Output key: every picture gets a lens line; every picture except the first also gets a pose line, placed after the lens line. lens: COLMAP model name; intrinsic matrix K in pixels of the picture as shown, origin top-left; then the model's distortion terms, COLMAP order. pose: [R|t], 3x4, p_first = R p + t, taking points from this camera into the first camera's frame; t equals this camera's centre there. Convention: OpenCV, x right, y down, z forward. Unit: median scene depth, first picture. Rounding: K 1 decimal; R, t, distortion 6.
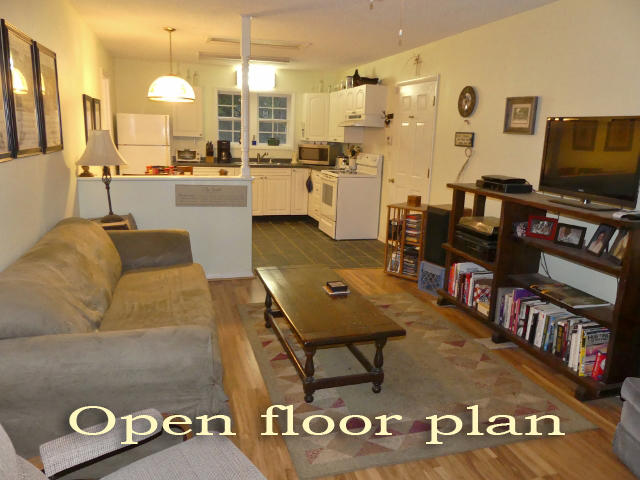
lens RADIAL K [[484.1, 0, 316.0], [0, 484.1, 241.1], [0, 0, 1]] dist [-0.019276, 0.019867]
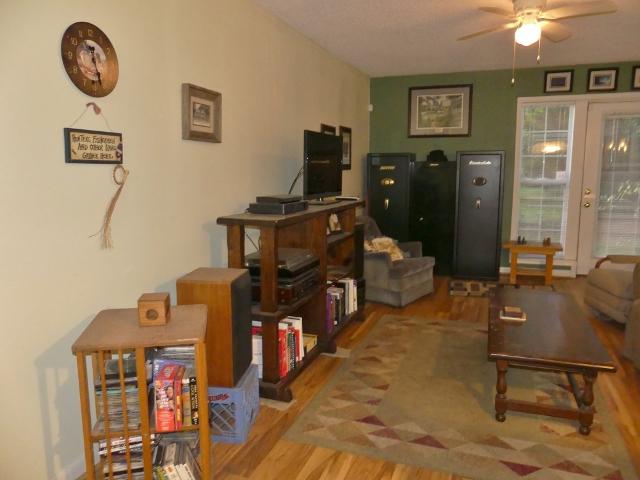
lens RADIAL K [[484.1, 0, 317.7], [0, 484.1, 239.6], [0, 0, 1]] dist [-0.019276, 0.019867]
pose [[-0.798087, -0.128252, 0.588734, -0.144527], [0.101973, 0.934241, 0.341752, -0.311963], [-0.593850, 0.332783, -0.732528, 1.465653]]
